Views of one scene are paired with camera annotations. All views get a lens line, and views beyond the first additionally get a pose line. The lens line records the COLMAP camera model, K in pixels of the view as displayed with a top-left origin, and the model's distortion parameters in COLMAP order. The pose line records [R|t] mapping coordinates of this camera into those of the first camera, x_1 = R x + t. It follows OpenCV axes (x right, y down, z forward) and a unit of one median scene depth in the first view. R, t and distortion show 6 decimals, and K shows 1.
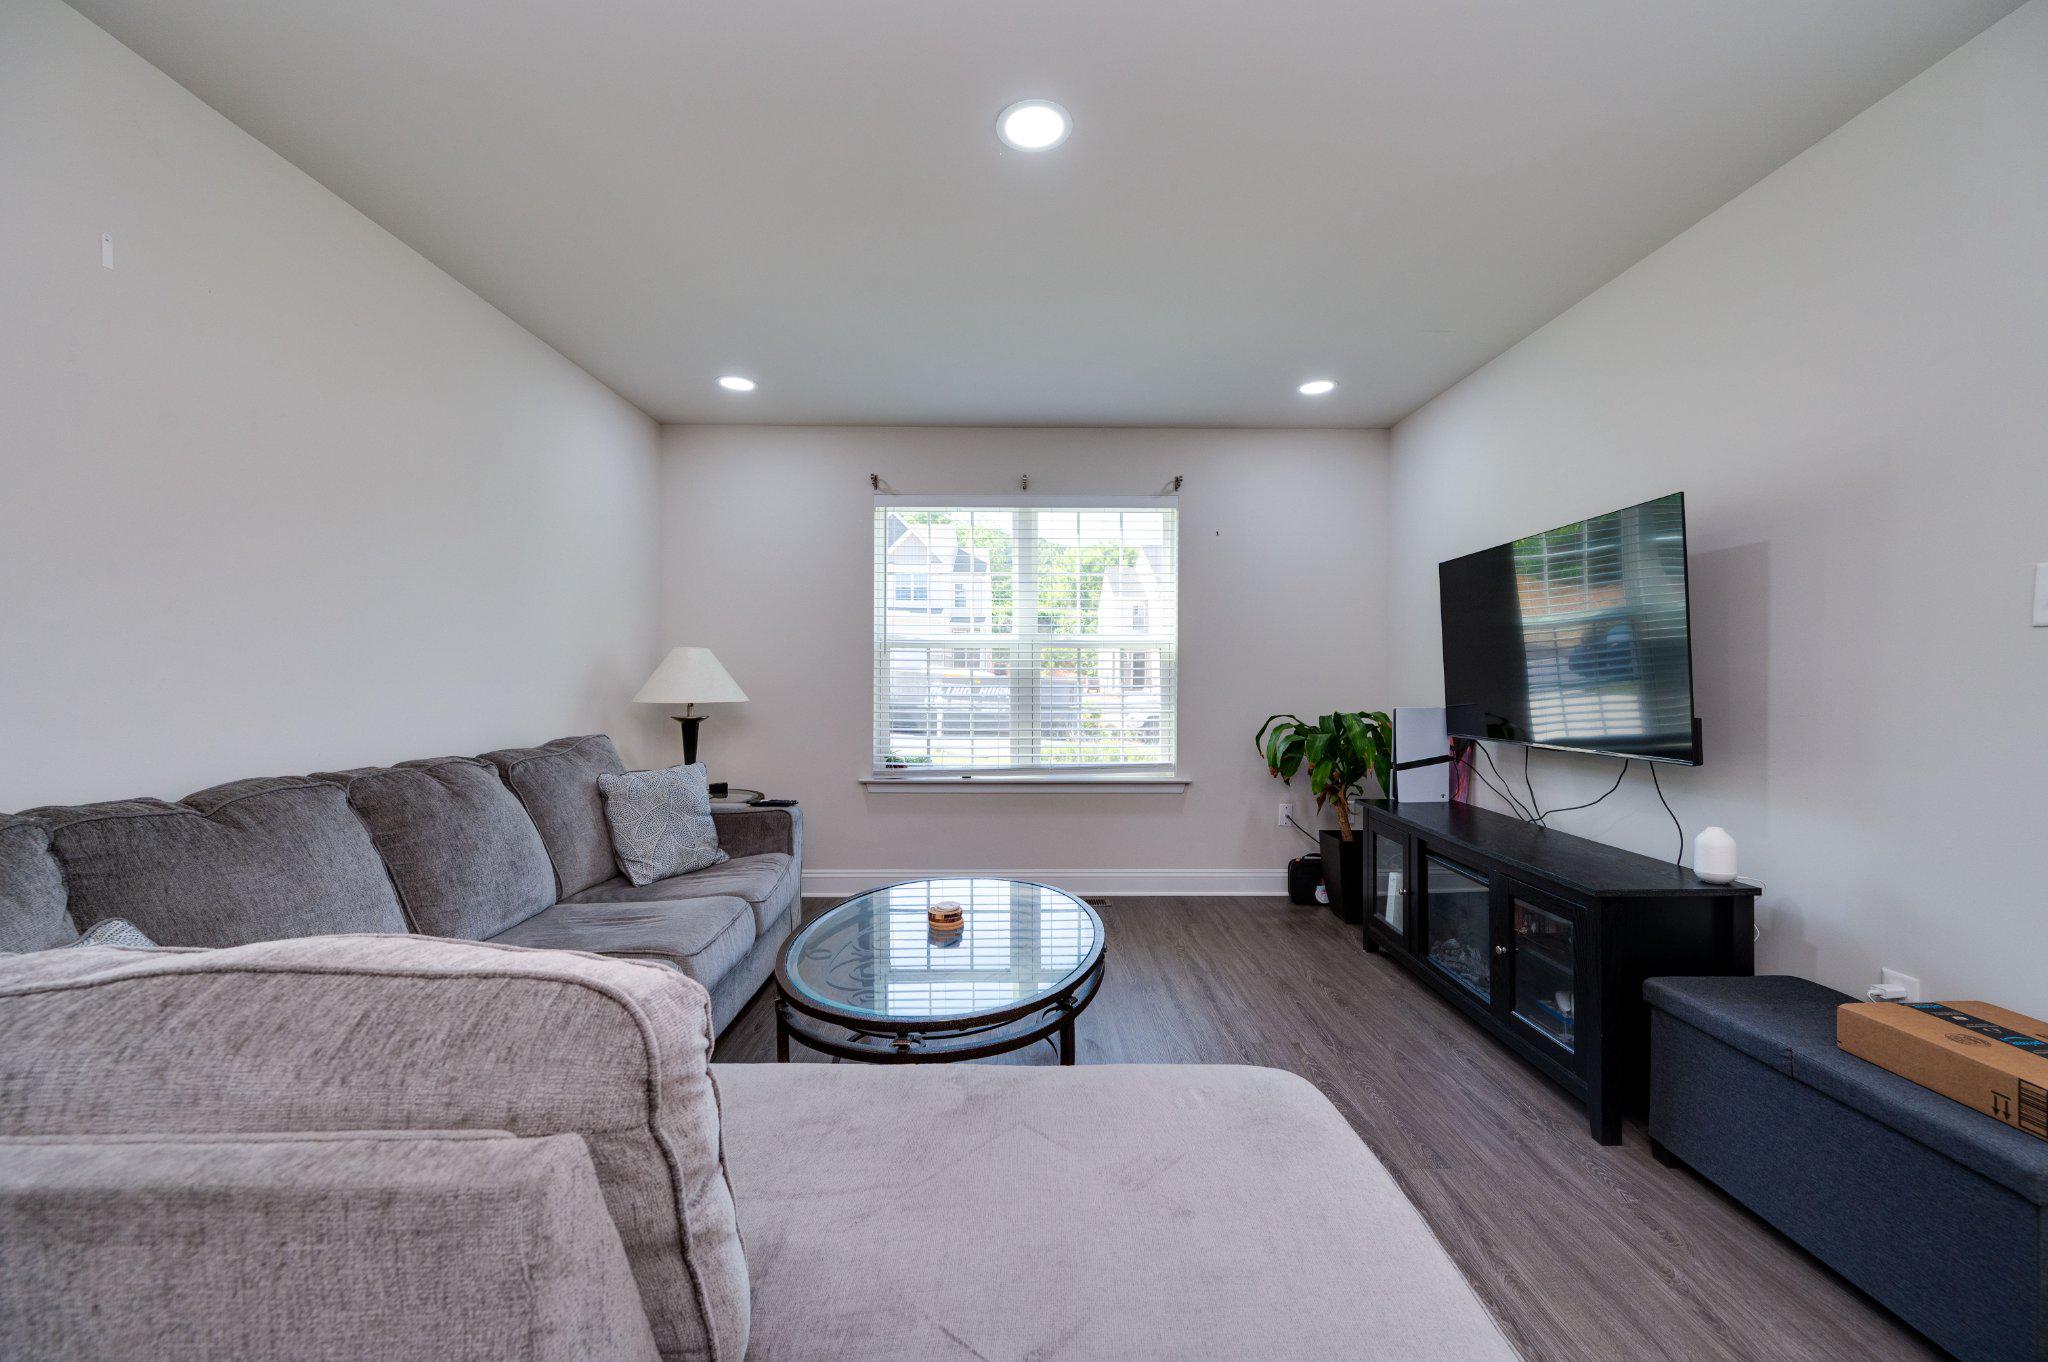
lens RADIAL K [[813.6, 0, 1030.4], [0, 813.6, 691.1], [0, 0, 1]] dist [-0.000411, -0.000249]
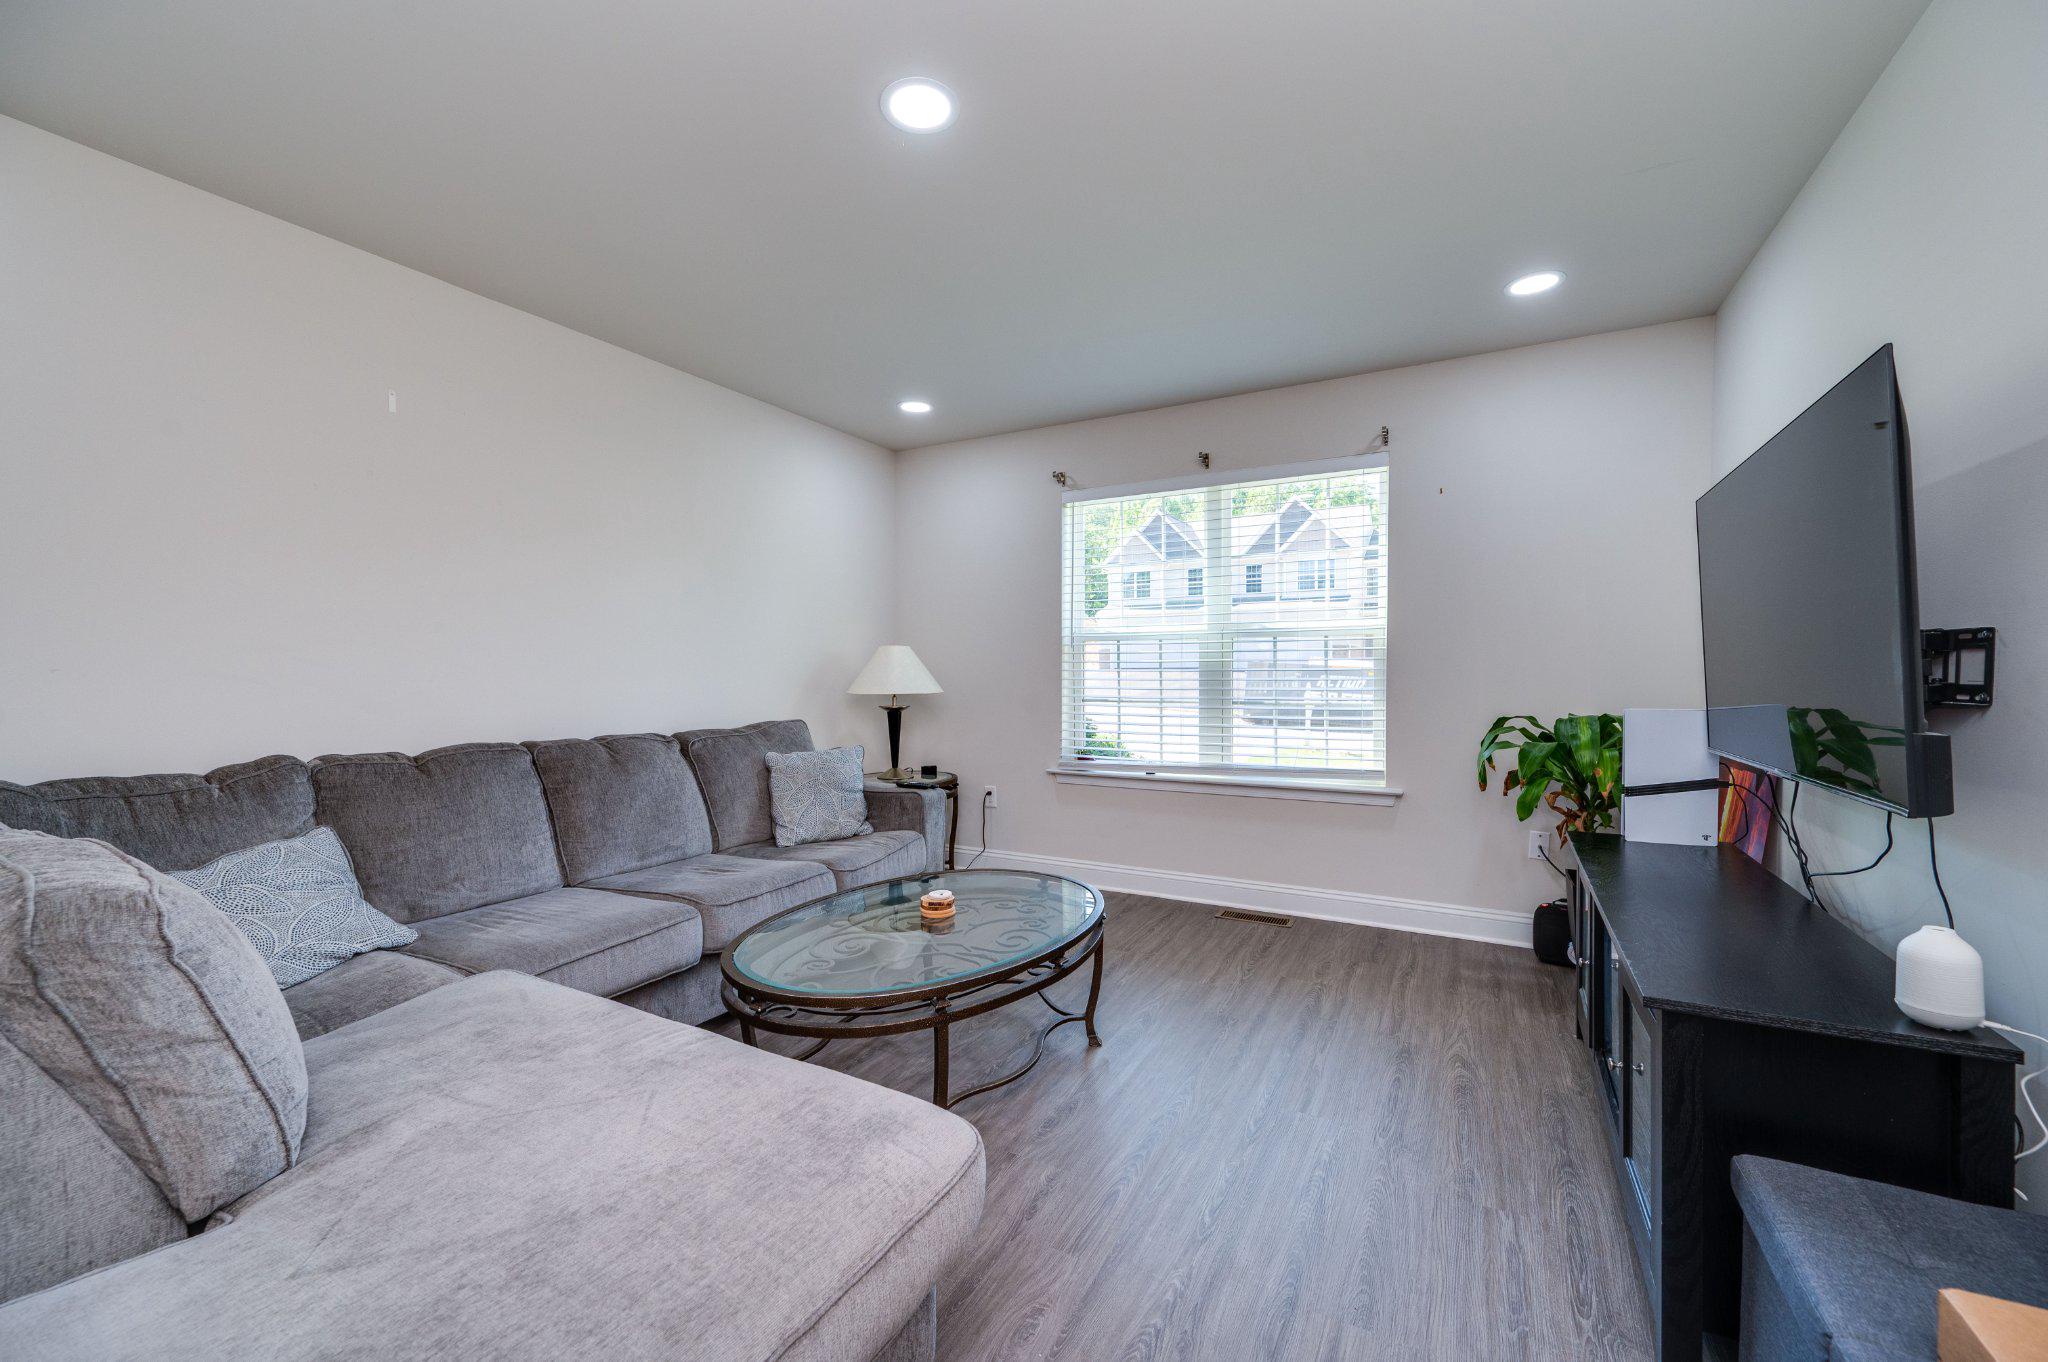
lens RADIAL K [[804.9, 0, 1030.8], [0, 804.9, 695.9], [0, 0, 1]] dist [-0.000847, 0.000082]
pose [[0.871100, 0.009222, -0.491019, 0.300684], [-0.001750, 0.999876, 0.015674, -0.001105], [0.491103, -0.012794, 0.871008, 0.108698]]
